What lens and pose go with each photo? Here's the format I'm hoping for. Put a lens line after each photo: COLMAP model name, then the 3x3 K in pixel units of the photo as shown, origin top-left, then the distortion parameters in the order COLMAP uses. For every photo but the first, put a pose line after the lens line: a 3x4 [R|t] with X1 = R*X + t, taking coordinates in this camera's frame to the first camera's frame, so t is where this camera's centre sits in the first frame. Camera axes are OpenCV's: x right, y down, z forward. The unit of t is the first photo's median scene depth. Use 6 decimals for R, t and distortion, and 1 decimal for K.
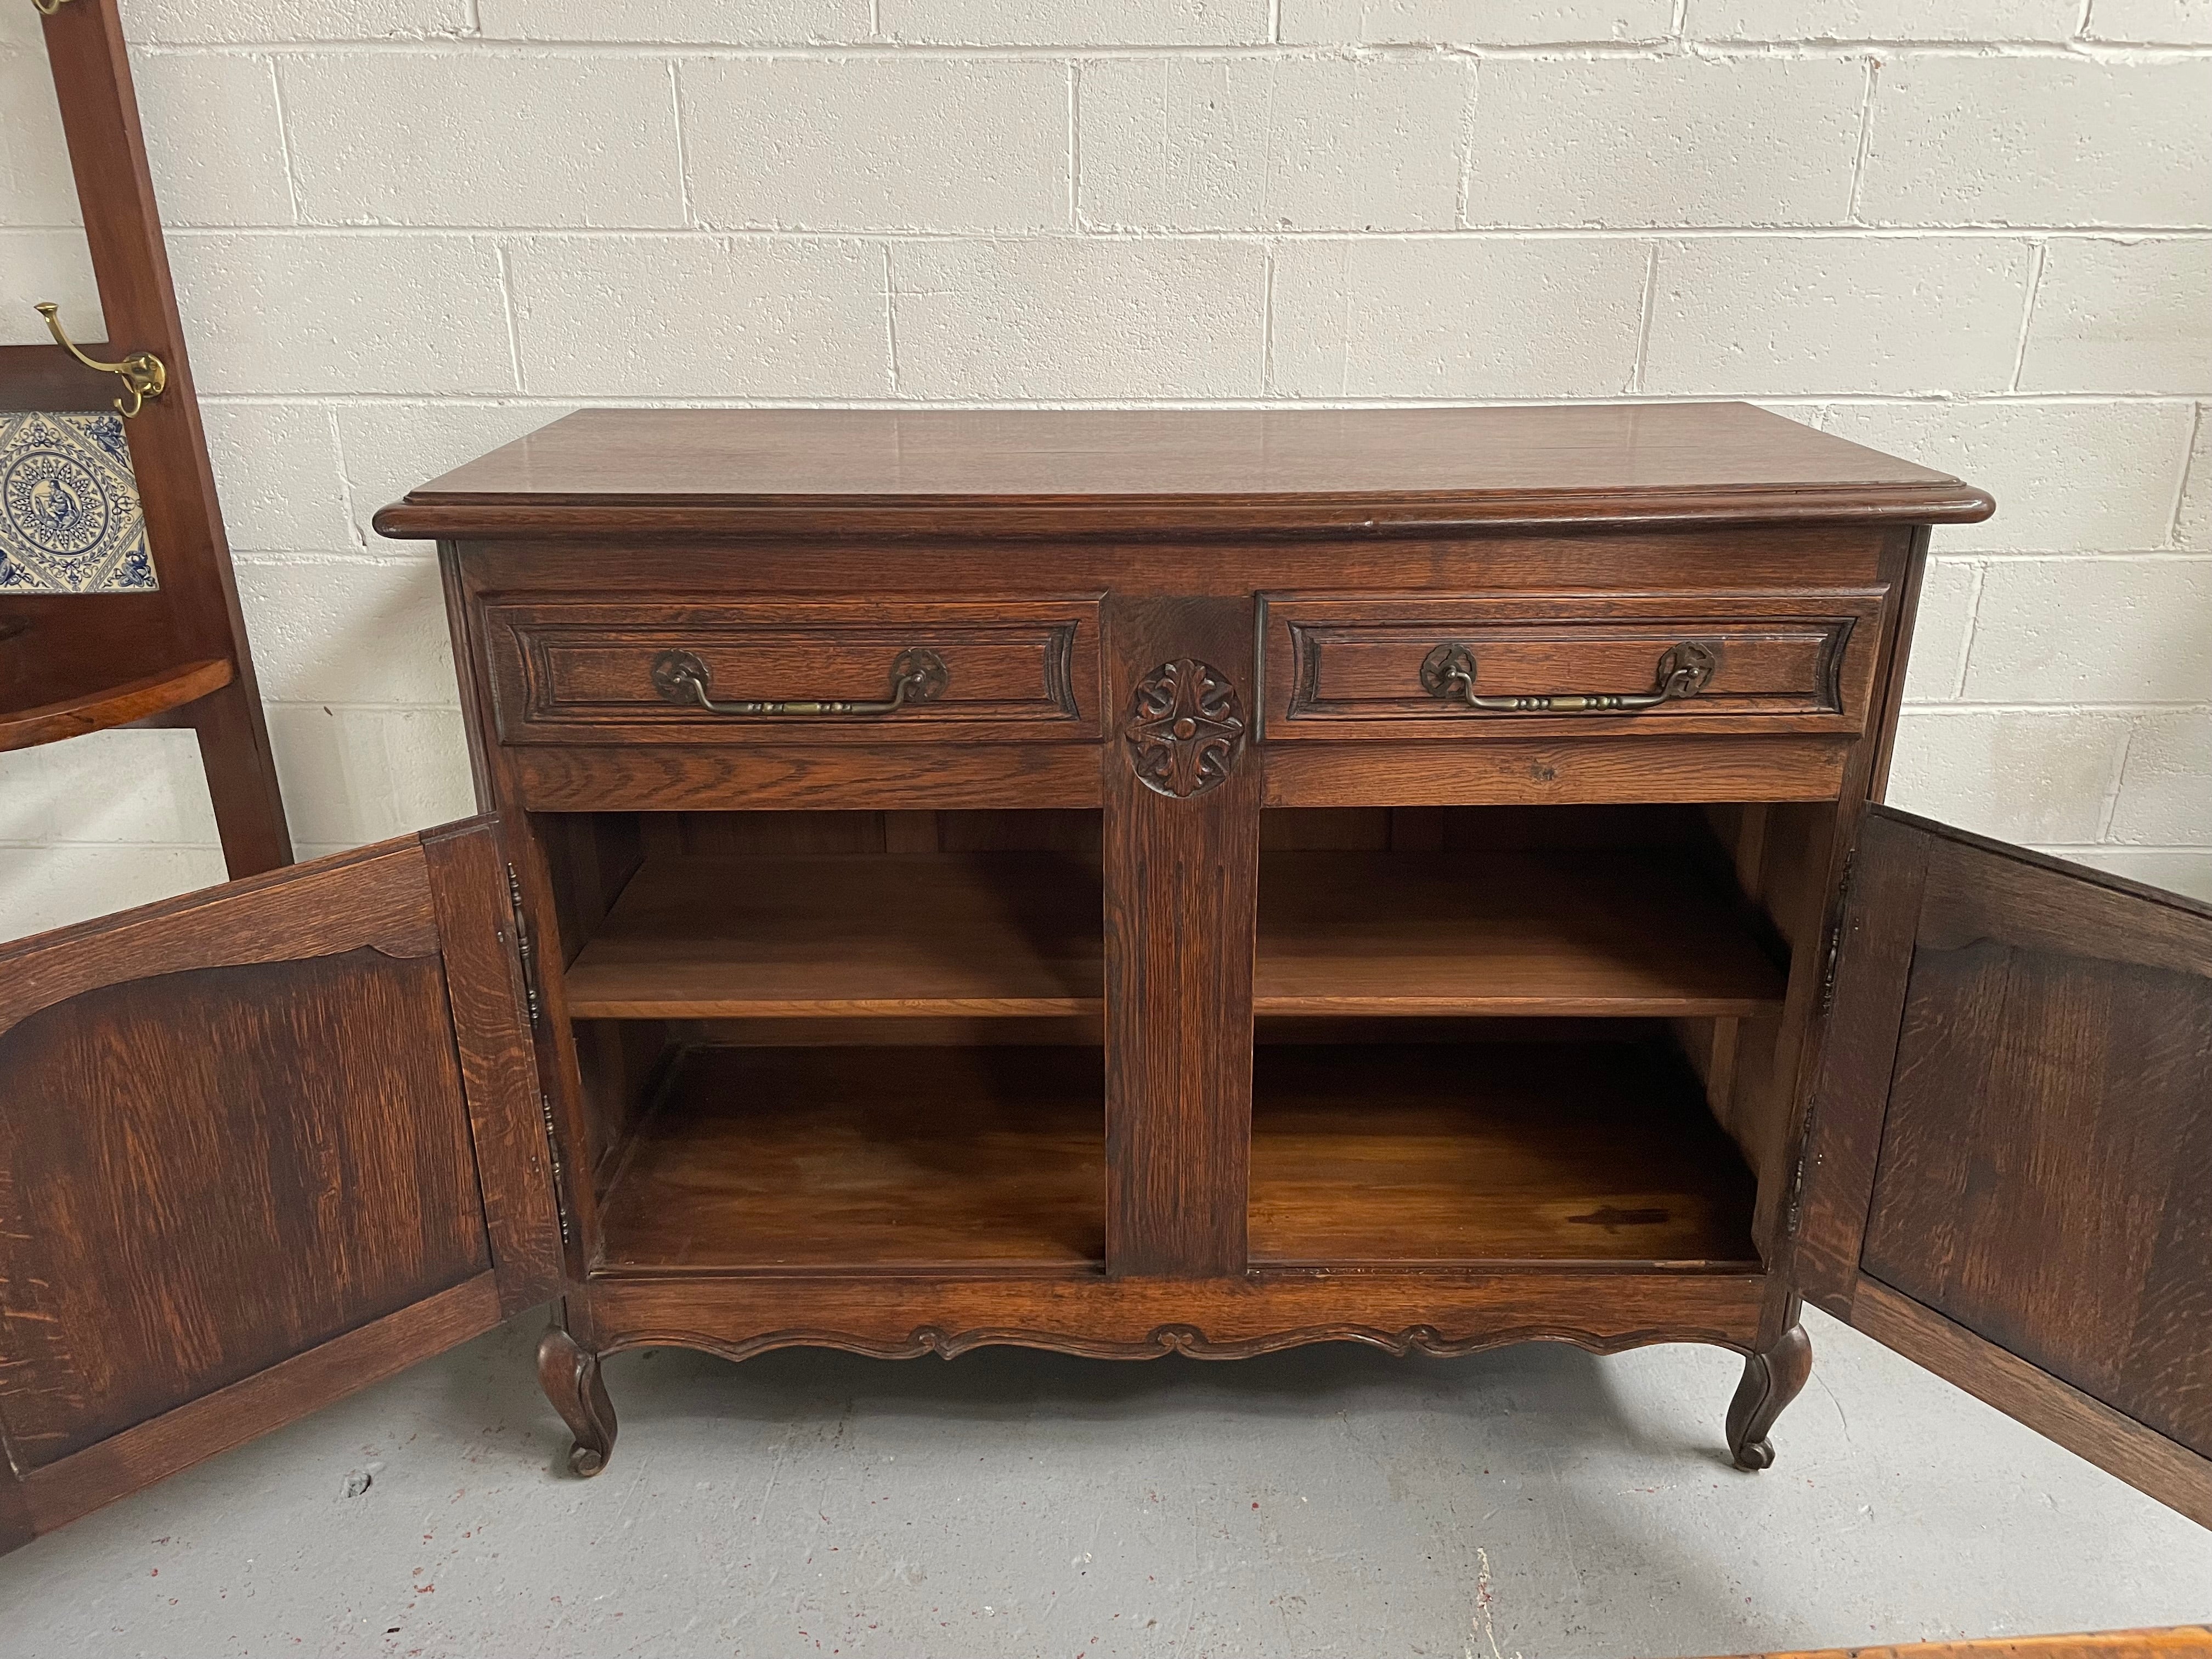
lens RADIAL K [[1686.1, 0, 1107.6], [0, 1686.1, 808.6], [0, 0, 1]] dist [0.094331, -0.124486]
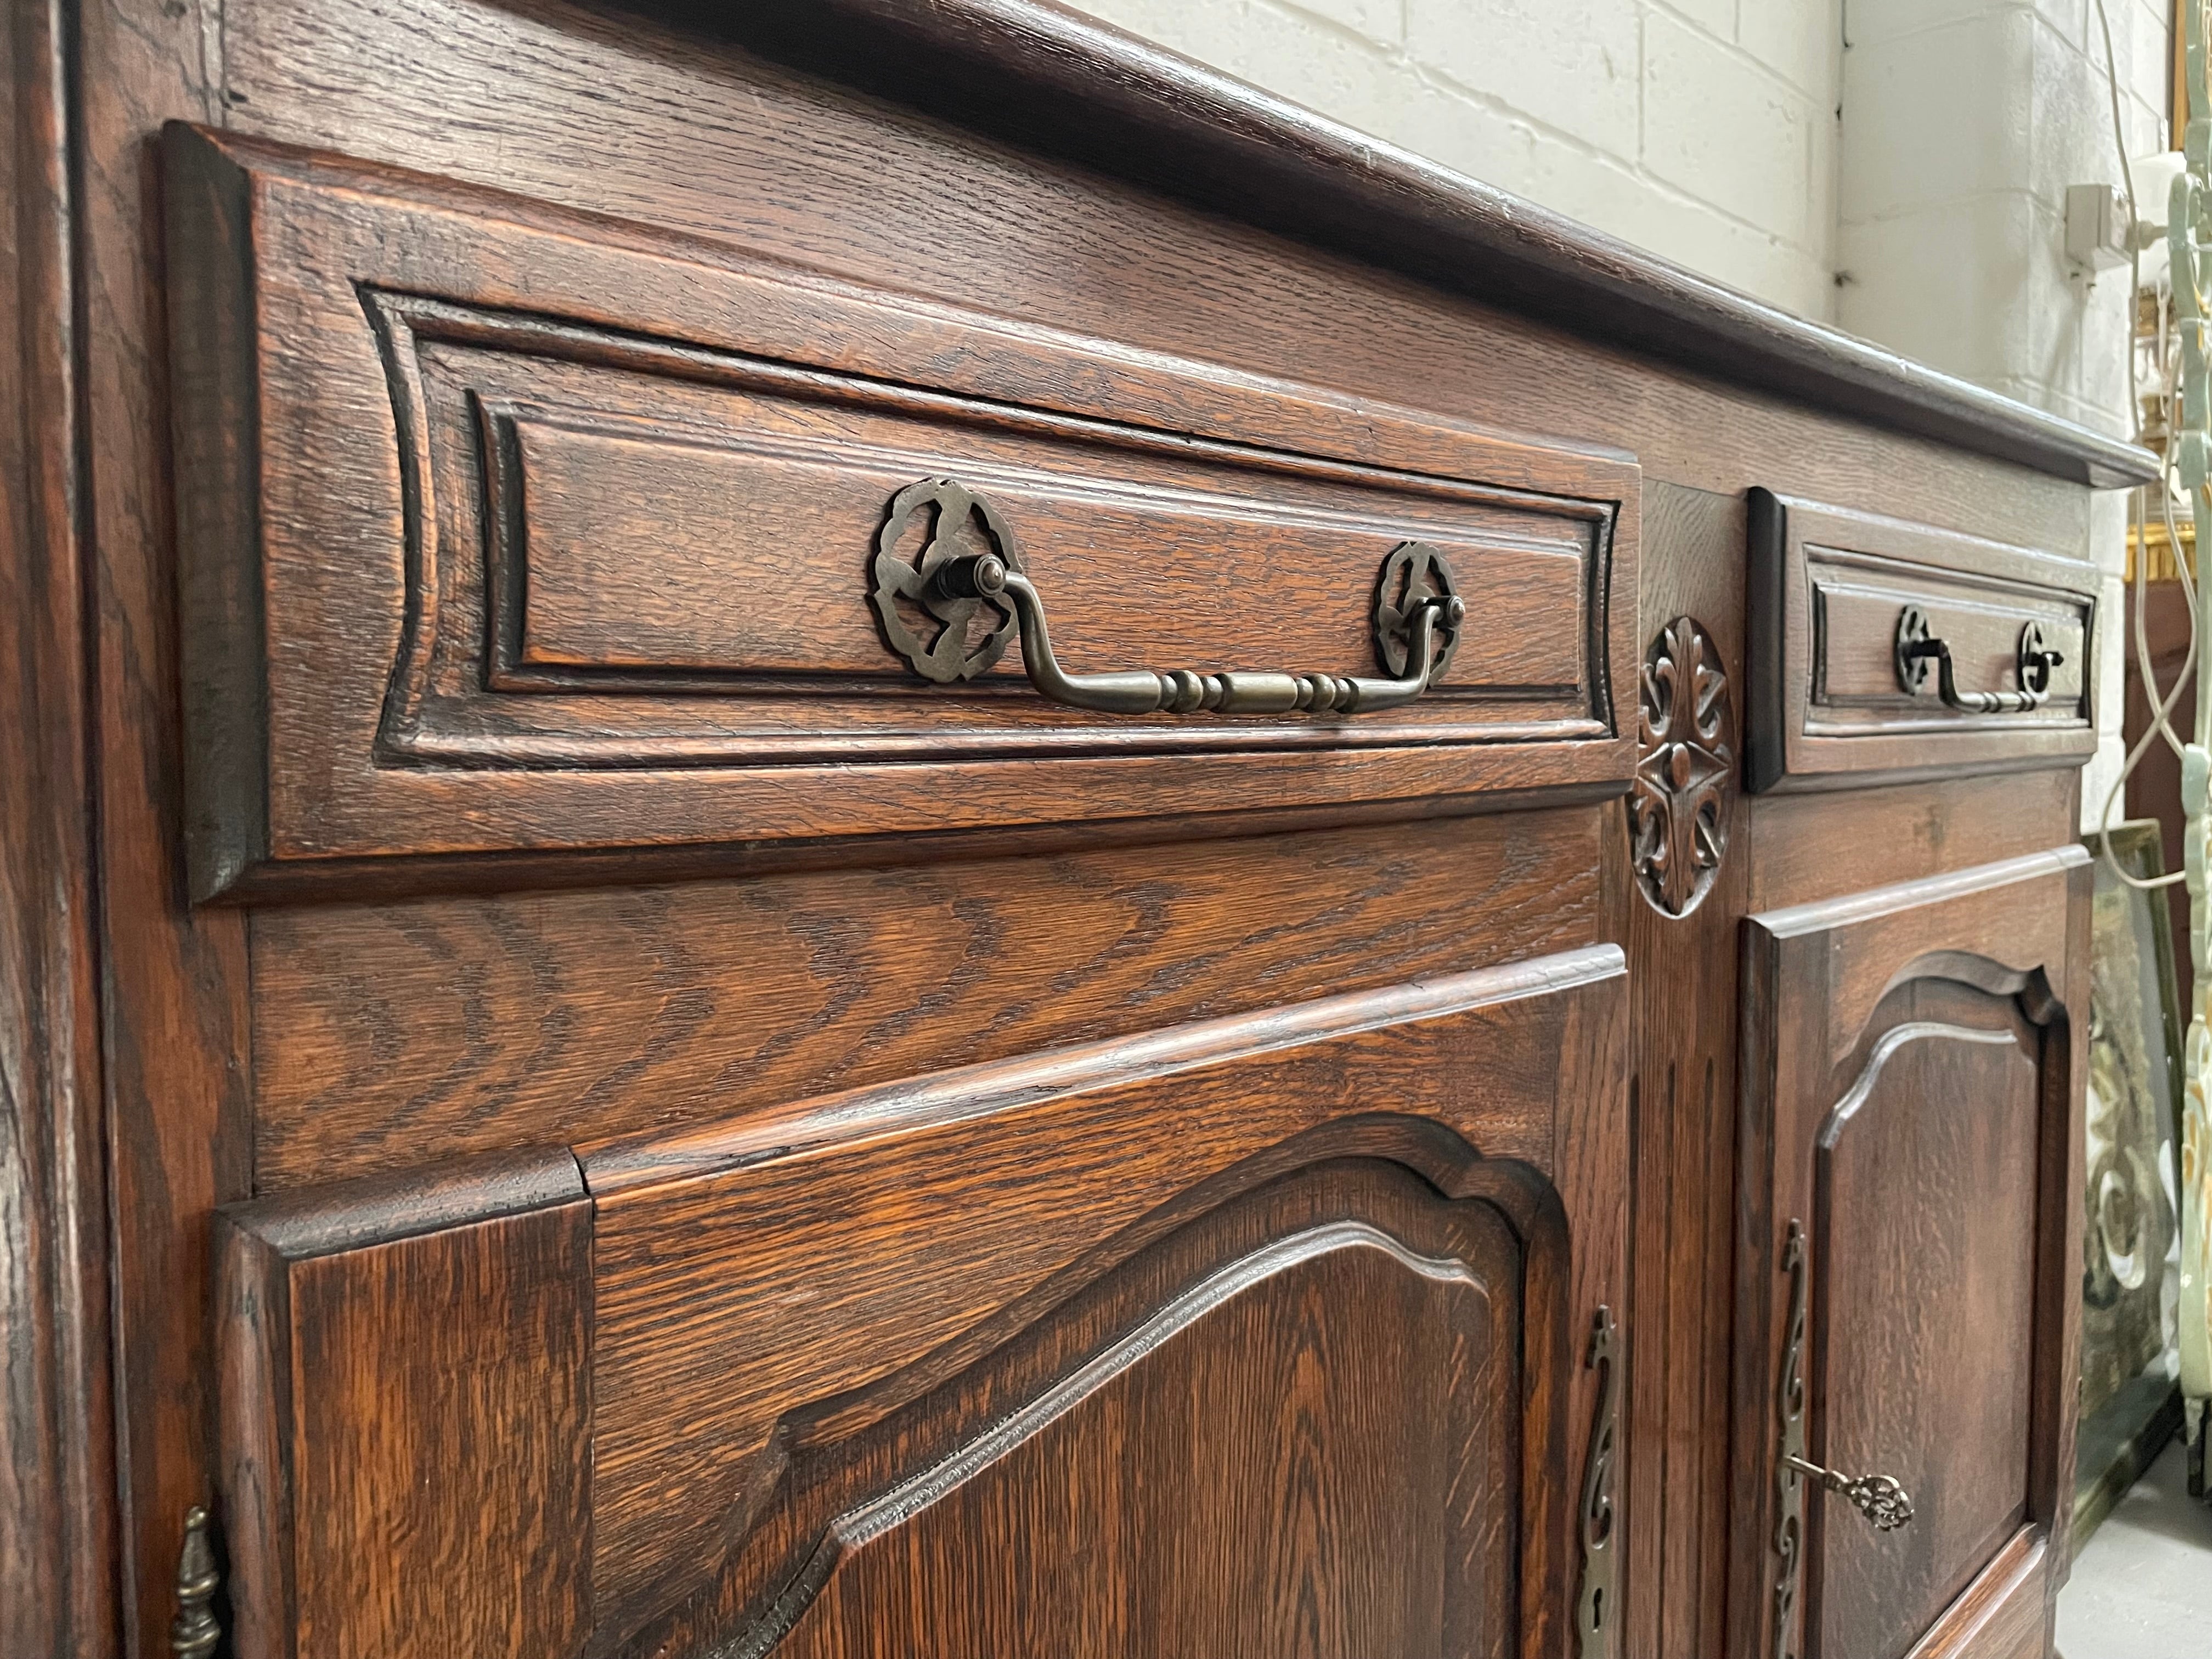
lens RADIAL K [[1686.6, 0, 1097.8], [0, 1686.6, 814.9], [0, 0, 1]] dist [0.086616, -0.111922]
pose [[0.700449, -0.037683, 0.712707, -0.366762], [0.250180, 0.948206, -0.195742, 0.017260], [-0.668417, 0.315412, 0.673598, 0.677784]]
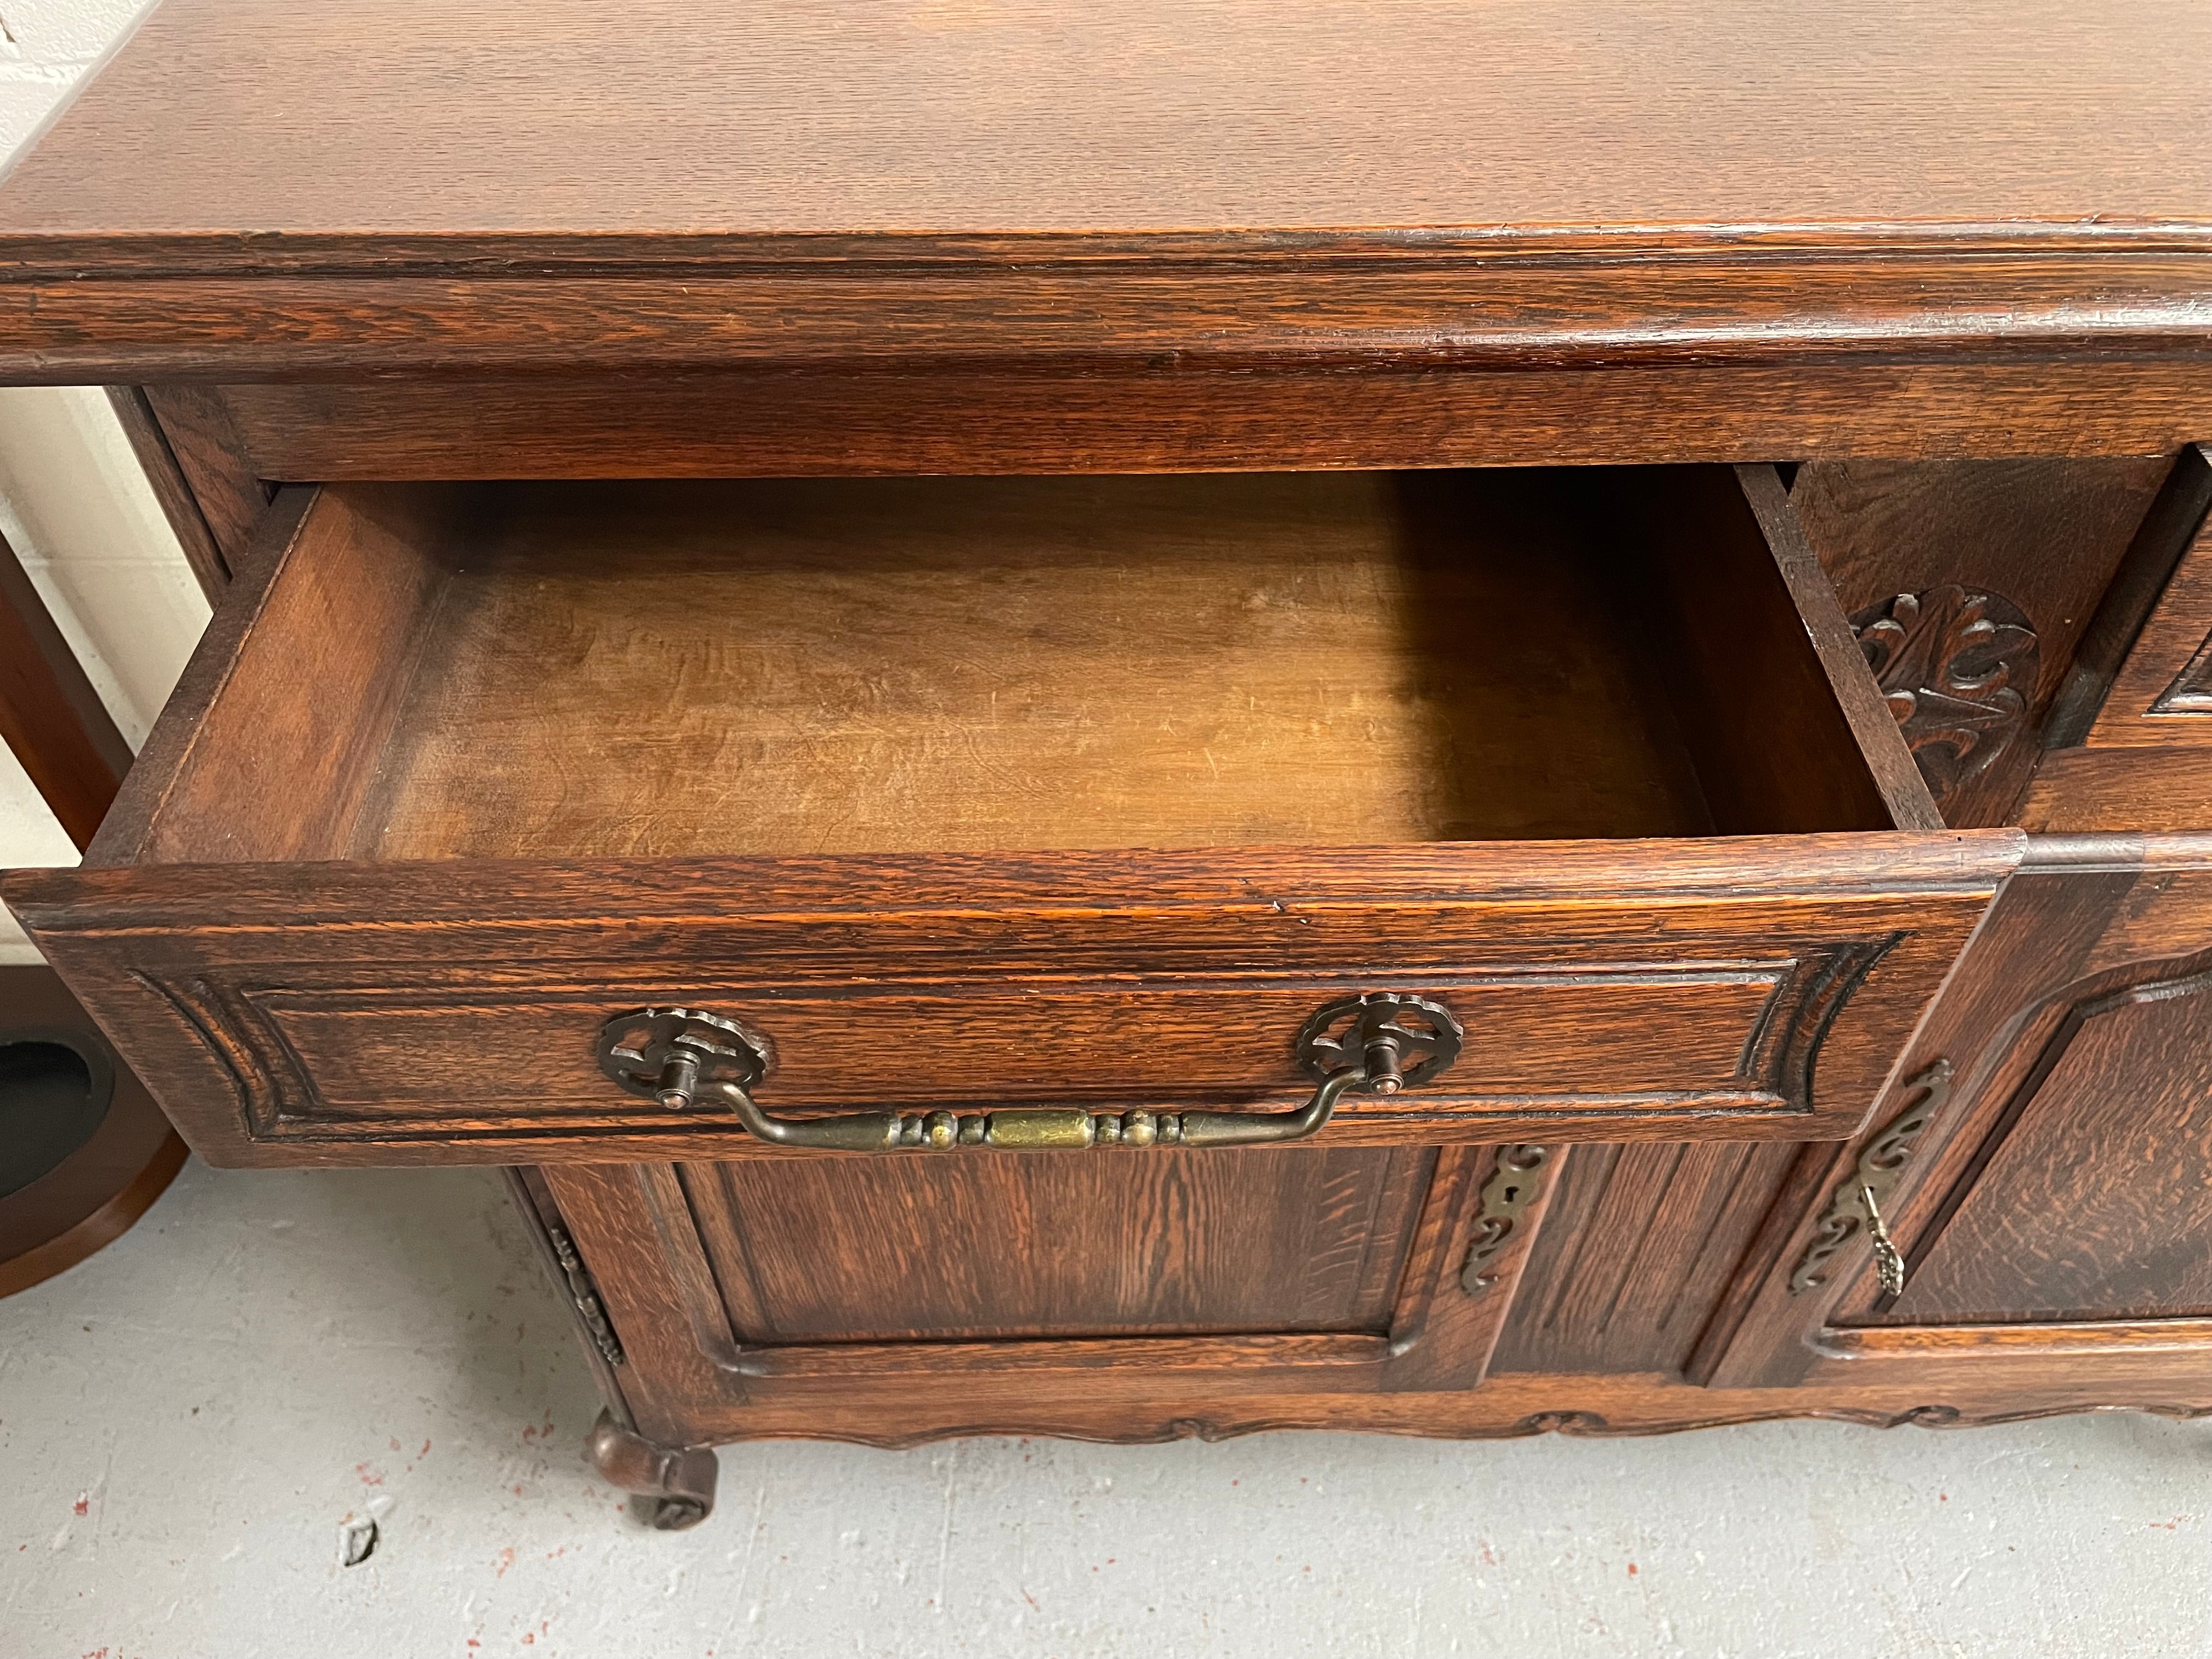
lens RADIAL K [[1686.9, 0, 1113.8], [0, 1686.9, 819.9], [0, 0, 1]] dist [0.082214, -0.116945]
pose [[0.999694, -0.009877, 0.022678, -0.145784], [-0.000992, 0.900077, 0.435729, -0.187814], [-0.024716, -0.435618, 0.899792, 0.508978]]
